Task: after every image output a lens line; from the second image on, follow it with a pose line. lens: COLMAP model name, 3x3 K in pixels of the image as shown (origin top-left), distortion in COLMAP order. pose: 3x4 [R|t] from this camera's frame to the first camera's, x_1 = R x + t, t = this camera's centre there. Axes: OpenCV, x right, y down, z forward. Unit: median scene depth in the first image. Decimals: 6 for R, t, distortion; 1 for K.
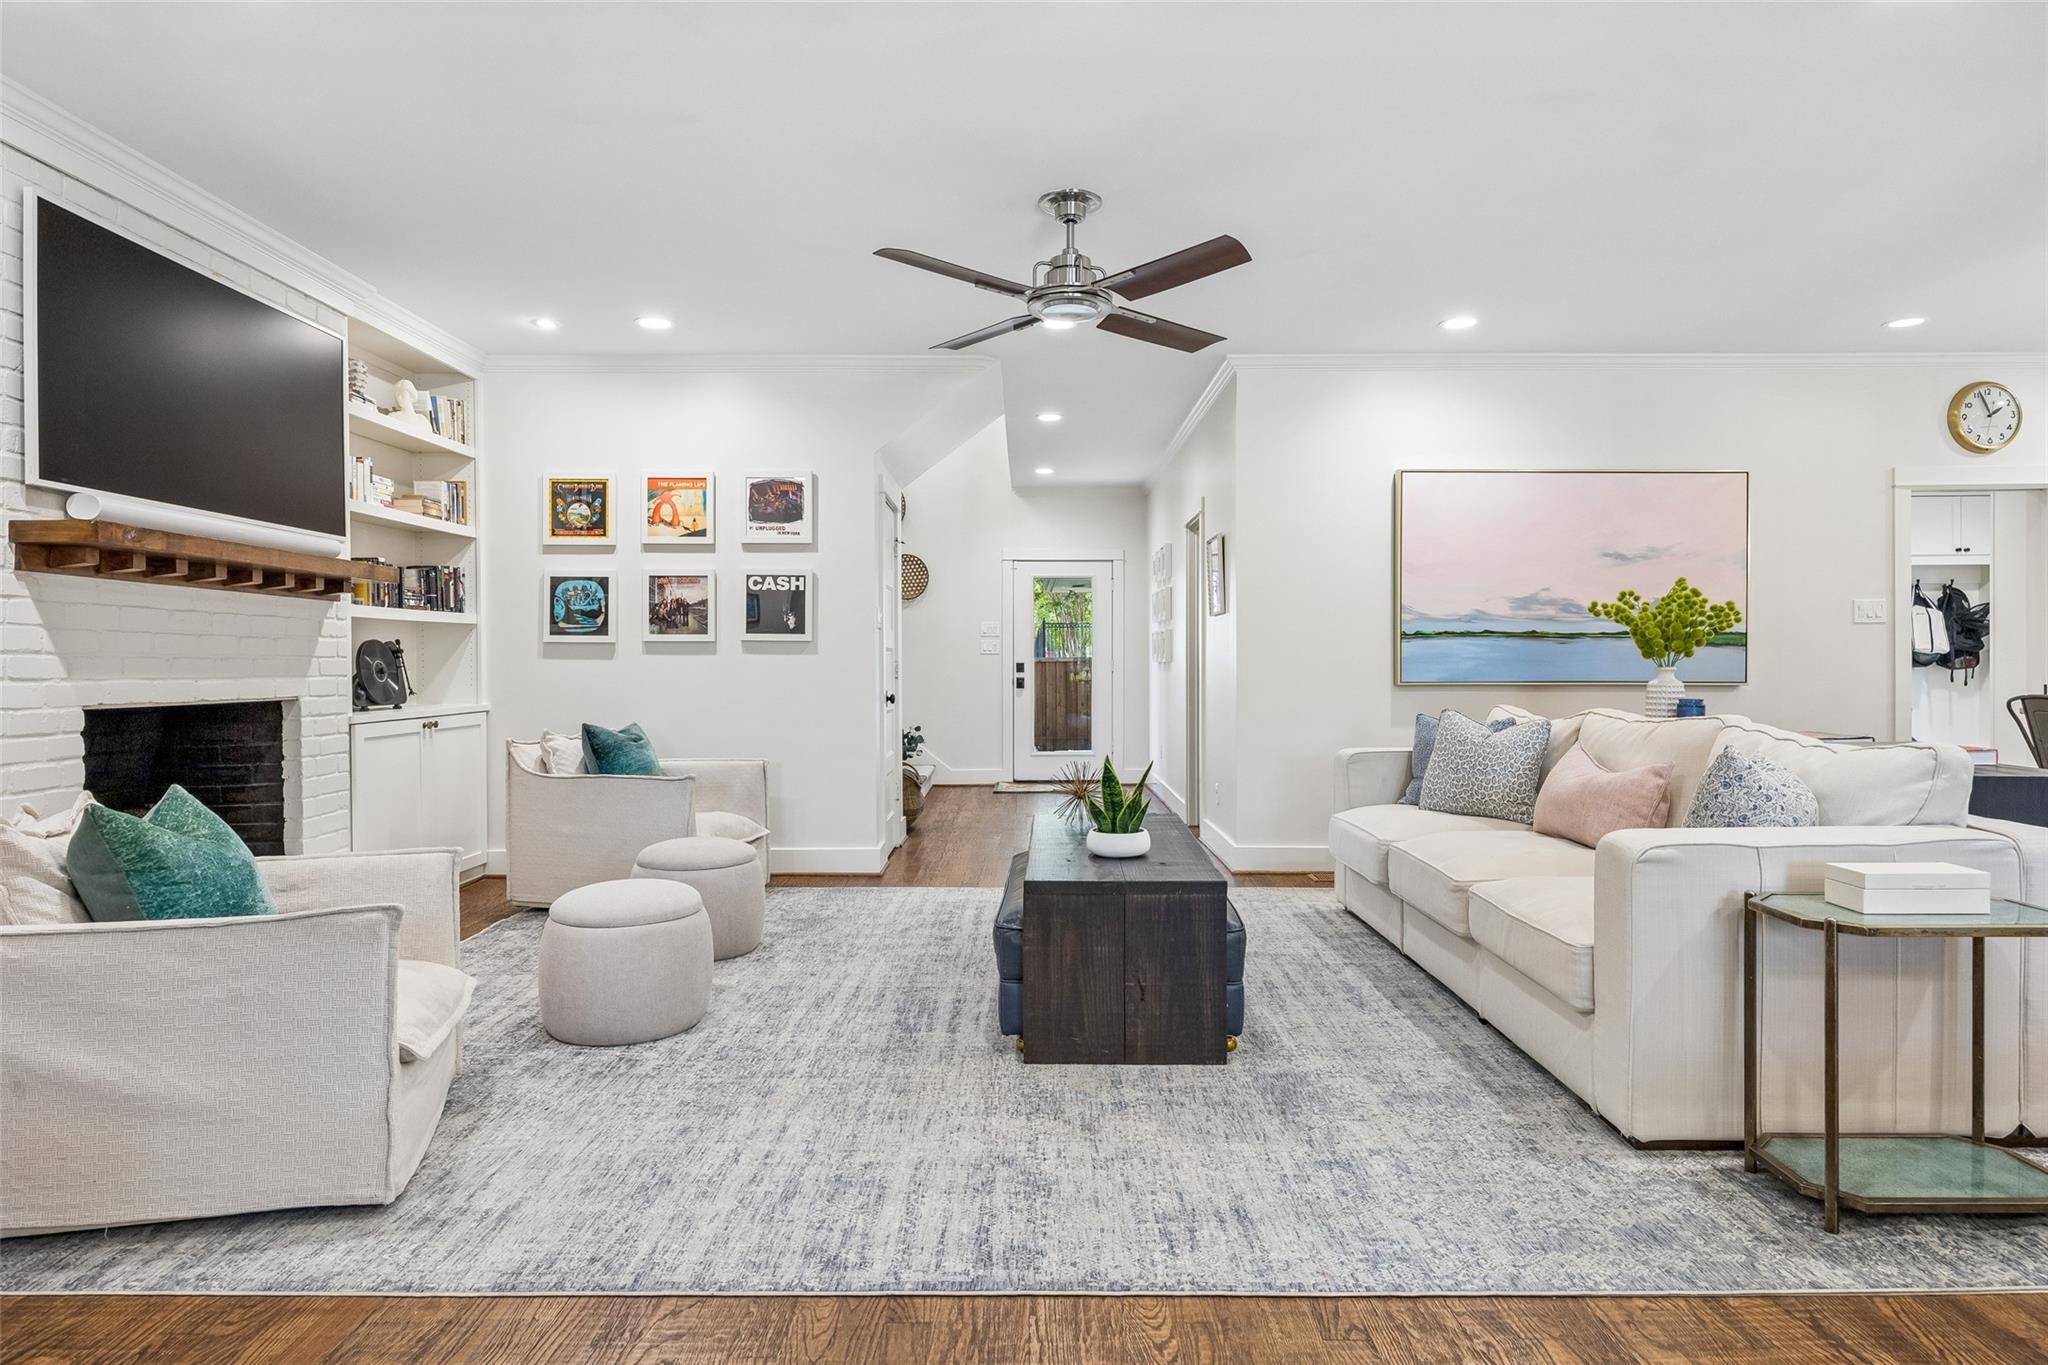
lens RADIAL K [[1170.6, 0, 1021.1], [0, 1170.6, 675.4], [0, 0, 1]] dist [-0.005080, -0.000109]
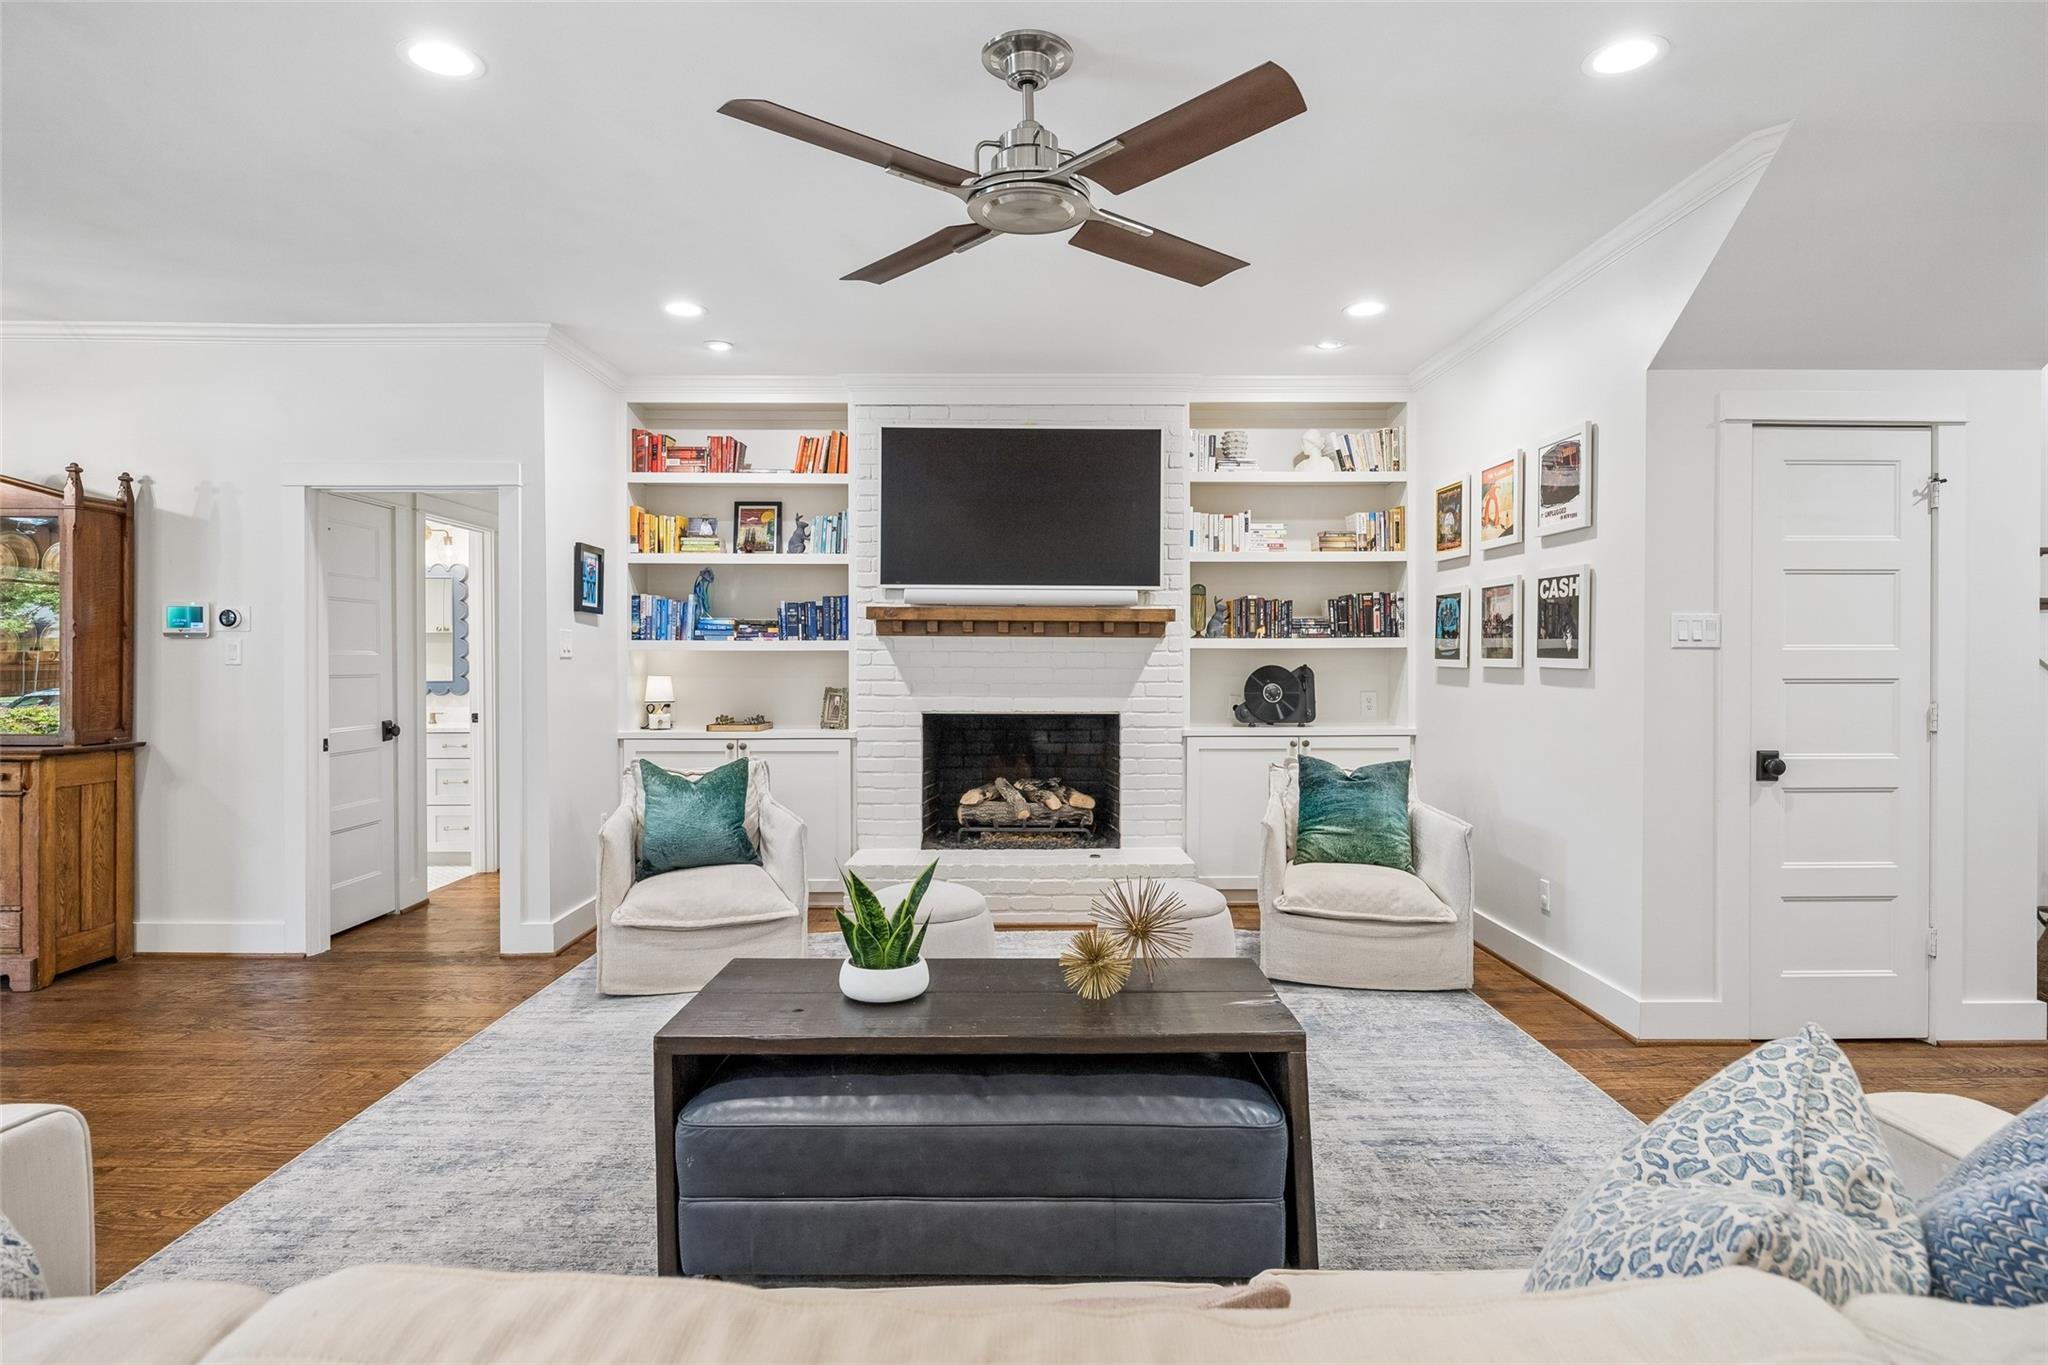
lens RADIAL K [[1097.3, 0, 1027.9], [0, 1097.3, 673.8], [0, 0, 1]] dist [-0.000728, 0.000069]
pose [[-0.001984, 0.015983, -0.999870, 0.603357], [-0.011699, 0.999803, 0.016006, -0.042329], [0.999930, 0.011729, -0.001796, 0.871482]]
